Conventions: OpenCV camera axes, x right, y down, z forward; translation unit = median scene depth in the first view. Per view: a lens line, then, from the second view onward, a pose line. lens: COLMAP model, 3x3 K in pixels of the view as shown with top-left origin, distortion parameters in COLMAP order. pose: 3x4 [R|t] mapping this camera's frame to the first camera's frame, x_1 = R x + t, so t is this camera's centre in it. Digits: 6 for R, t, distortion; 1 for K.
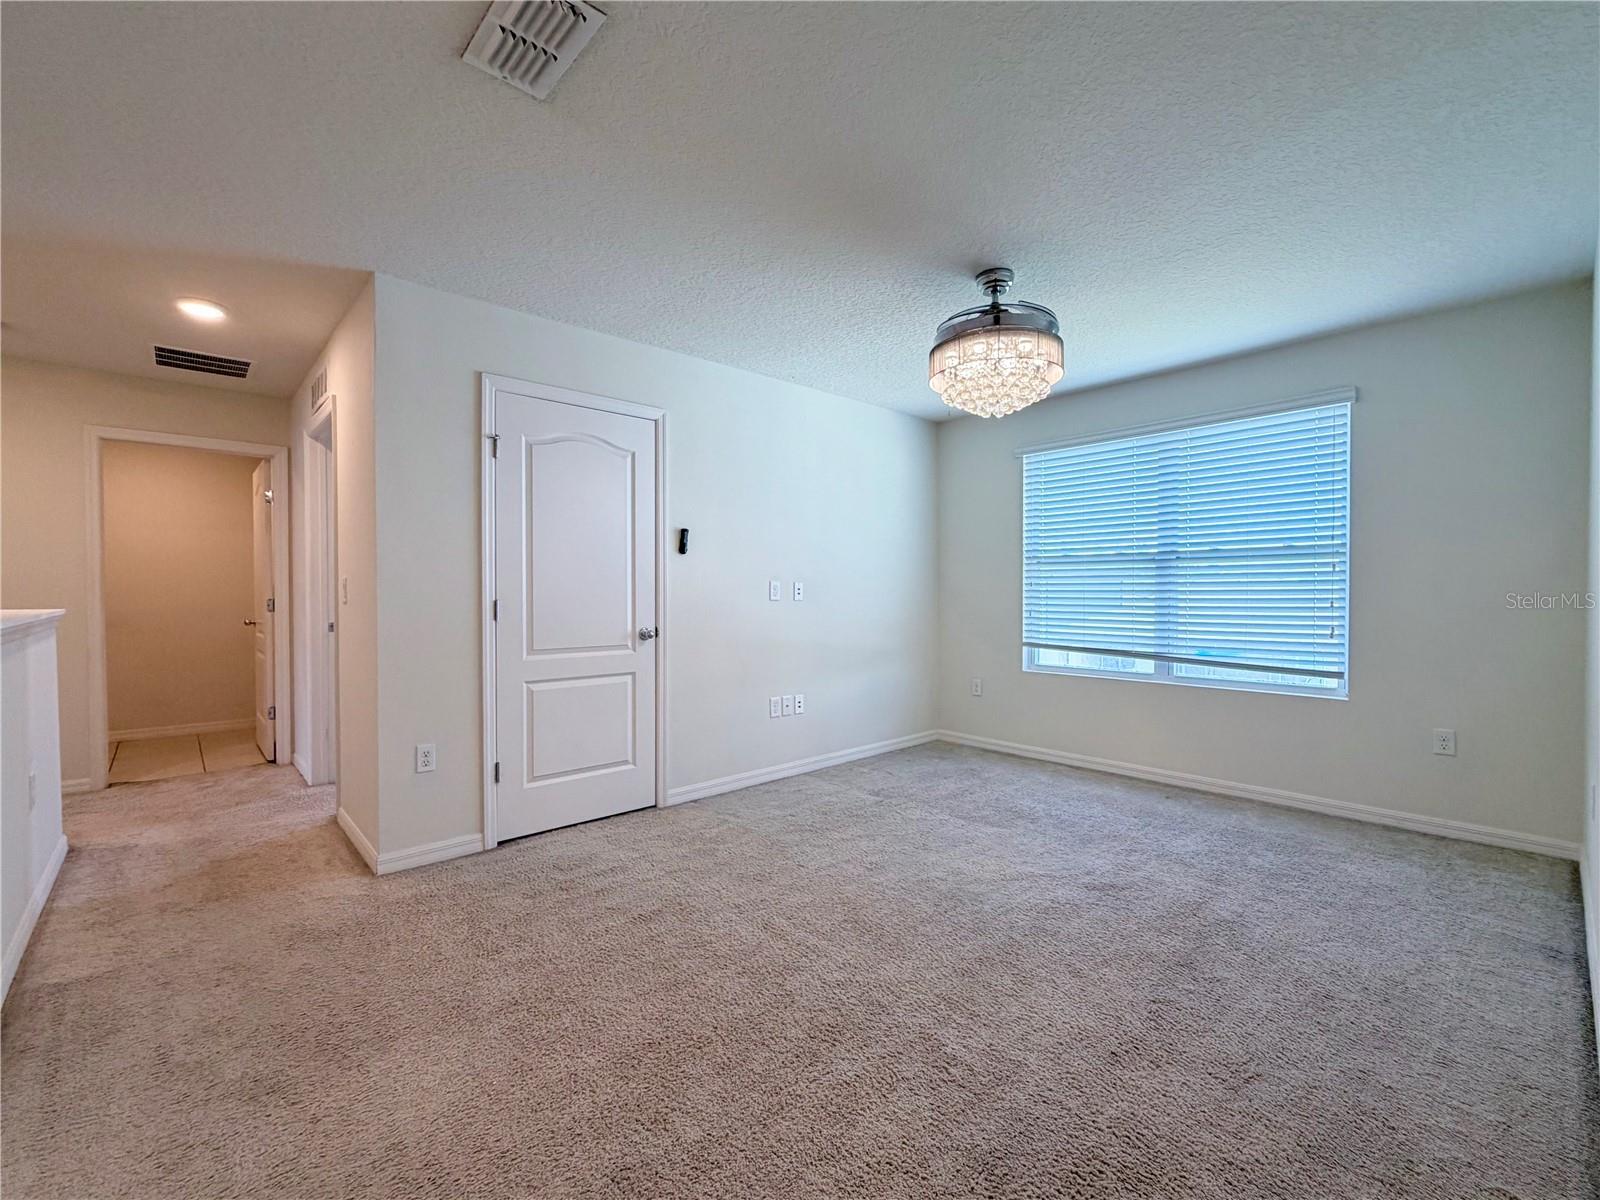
lens RADIAL K [[706.3, 0, 800.0], [0, 706.3, 600.0], [0, 0, 1]] dist [0.002309, 0.000481]
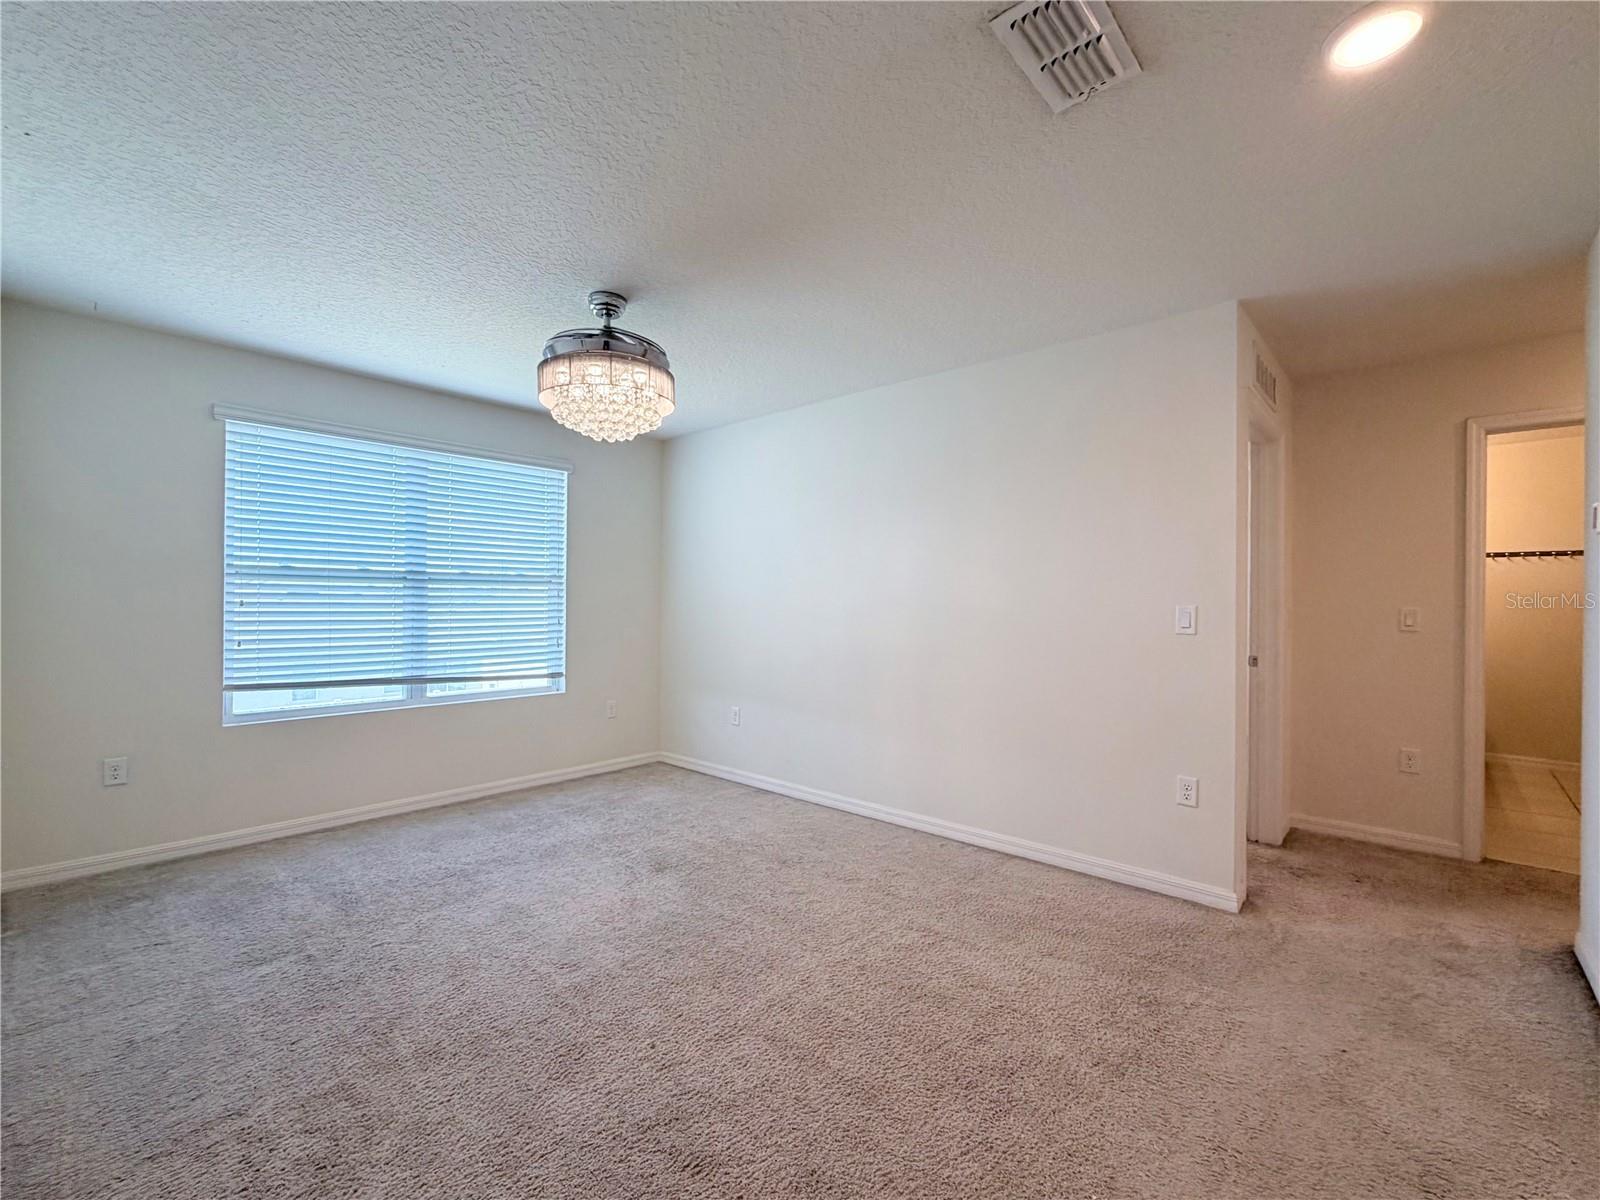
lens RADIAL K [[706.3, 0, 800.0], [0, 706.3, 600.0], [0, 0, 1]] dist [0.002309, 0.000481]
pose [[-0.107903, 0.004089, 0.994153, -0.607546], [0.004509, 0.999983, -0.003623, -0.027574], [-0.994151, 0.004092, -0.107920, 0.697705]]
